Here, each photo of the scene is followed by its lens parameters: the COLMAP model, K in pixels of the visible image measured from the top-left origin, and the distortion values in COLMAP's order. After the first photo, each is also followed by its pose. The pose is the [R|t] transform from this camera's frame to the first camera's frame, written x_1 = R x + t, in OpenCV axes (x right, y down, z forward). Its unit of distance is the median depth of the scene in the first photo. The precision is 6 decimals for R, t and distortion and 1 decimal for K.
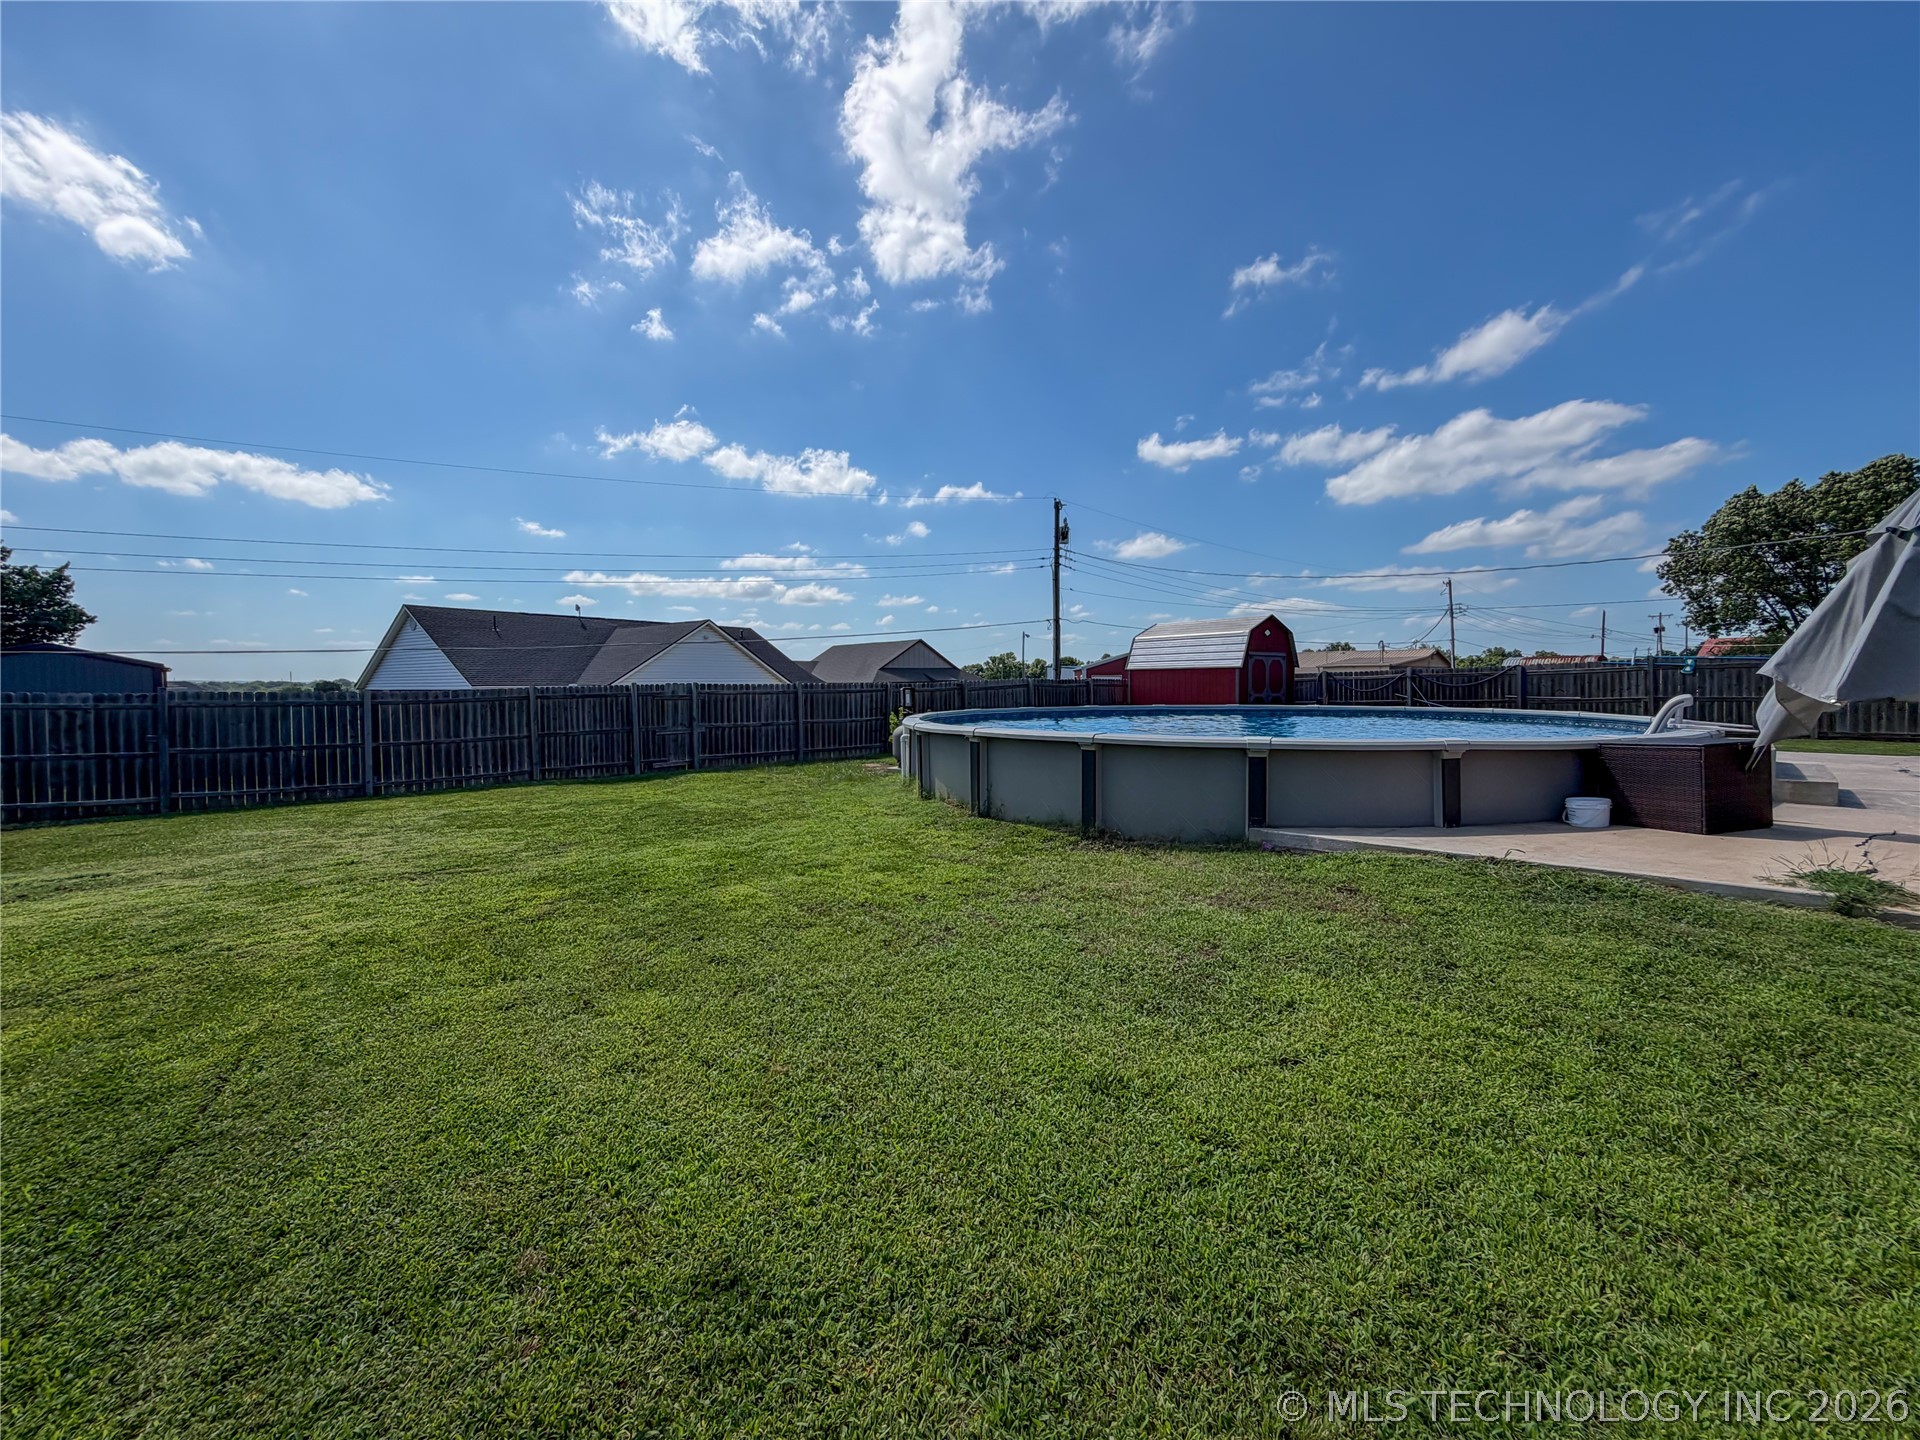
lens RADIAL K [[778.2, 0, 954.7], [0, 778.2, 661.5], [0, 0, 1]] dist [0.002540, -0.001323]
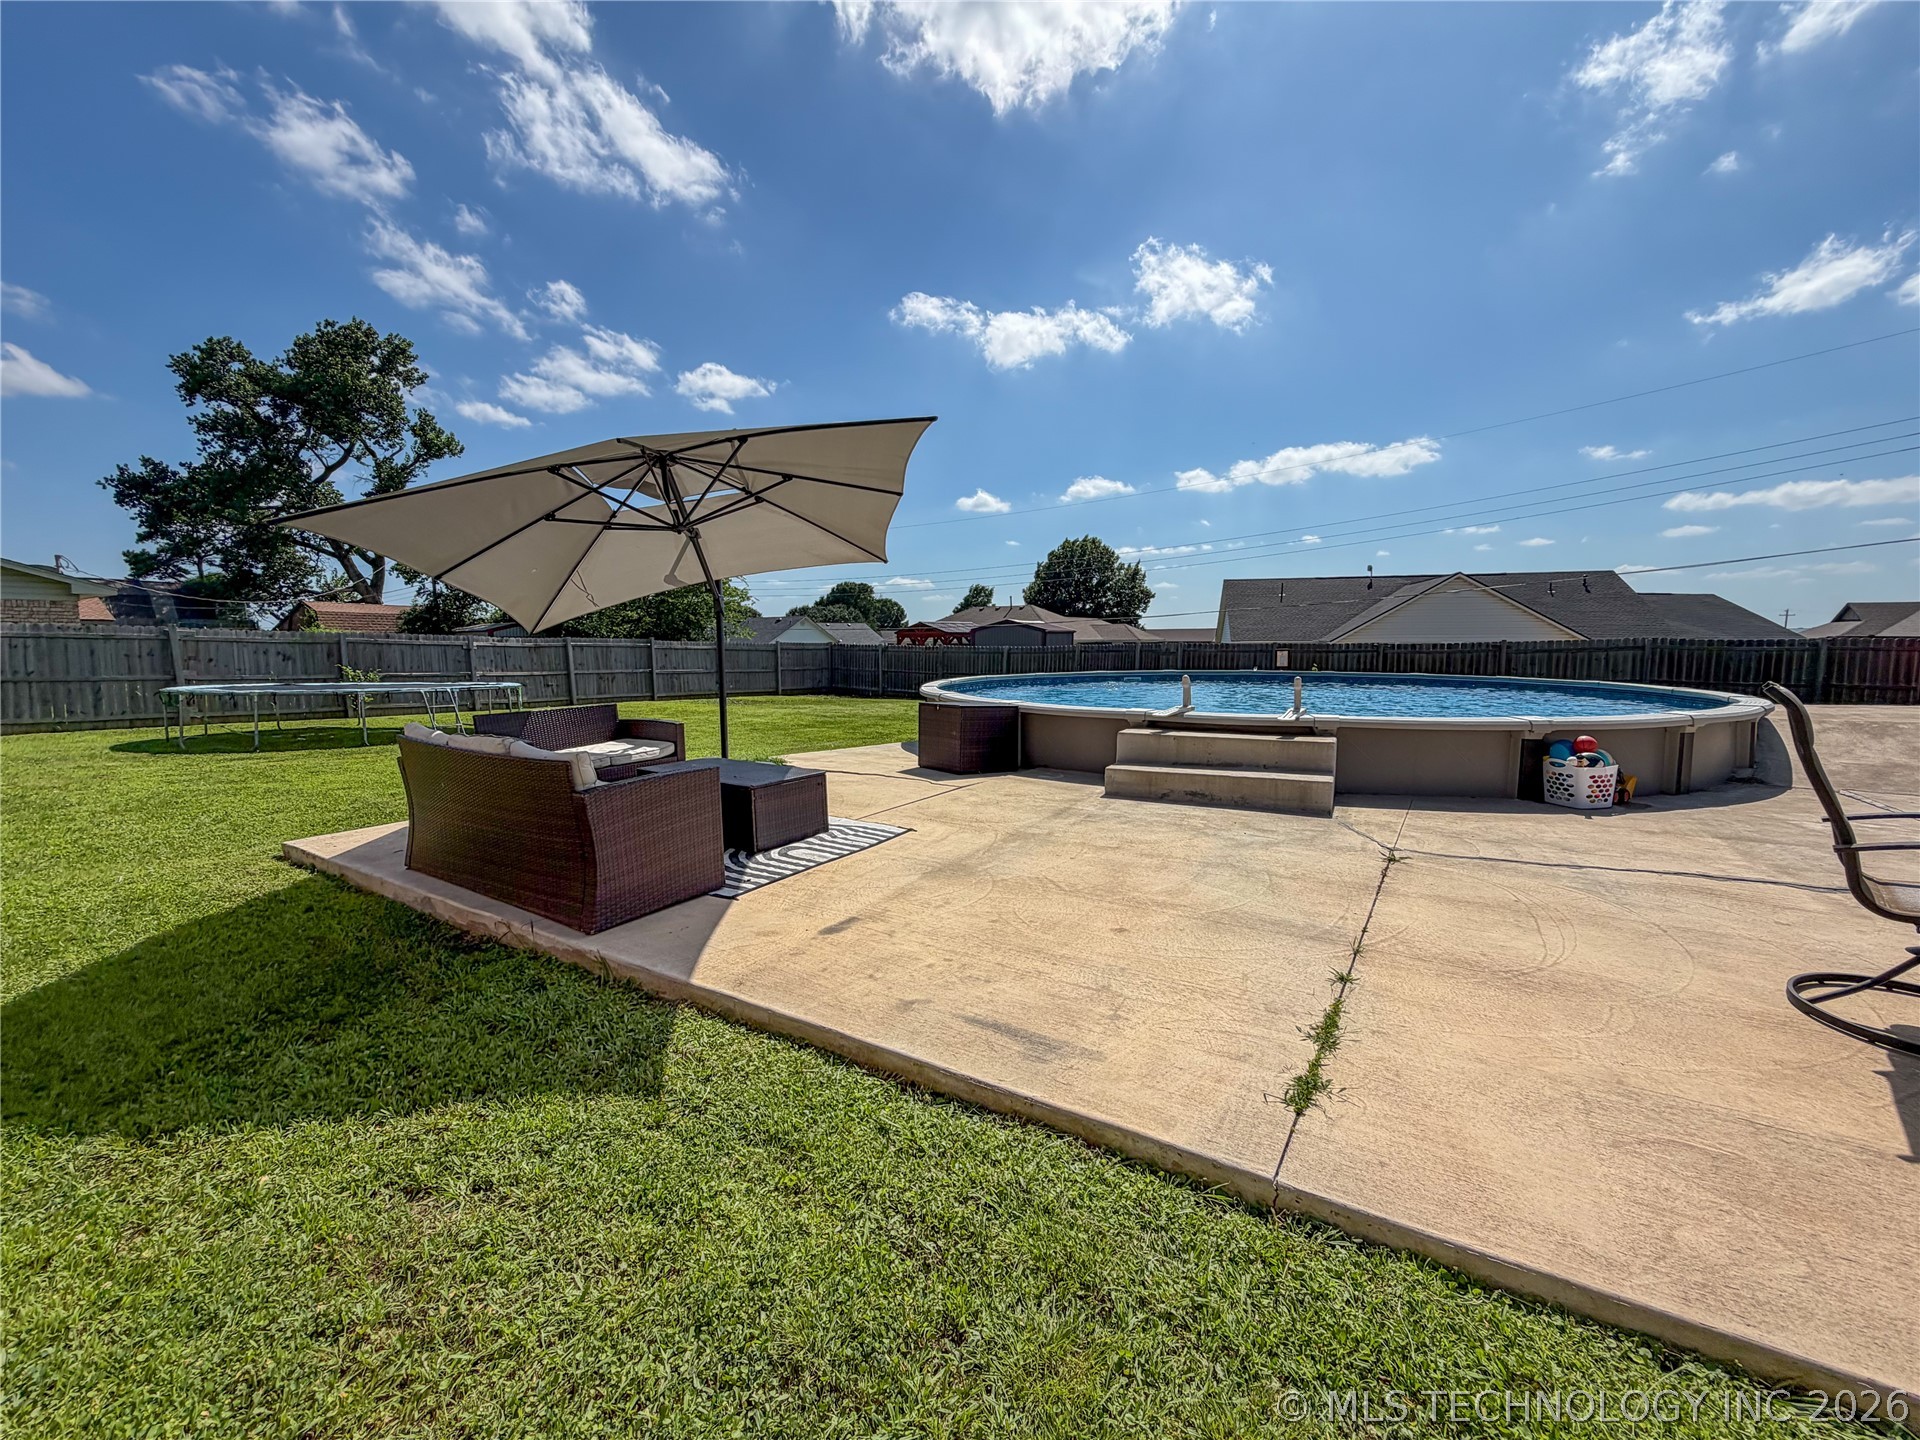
lens RADIAL K [[778.2, 0, 956.8], [0, 778.2, 697.4], [0, 0, 1]] dist [0.002540, -0.001323]
pose [[0.354861, 0.074889, -0.931915, 0.518044], [0.026609, 0.995574, 0.090137, -0.005496], [0.934540, -0.056783, 0.351298, 0.127887]]
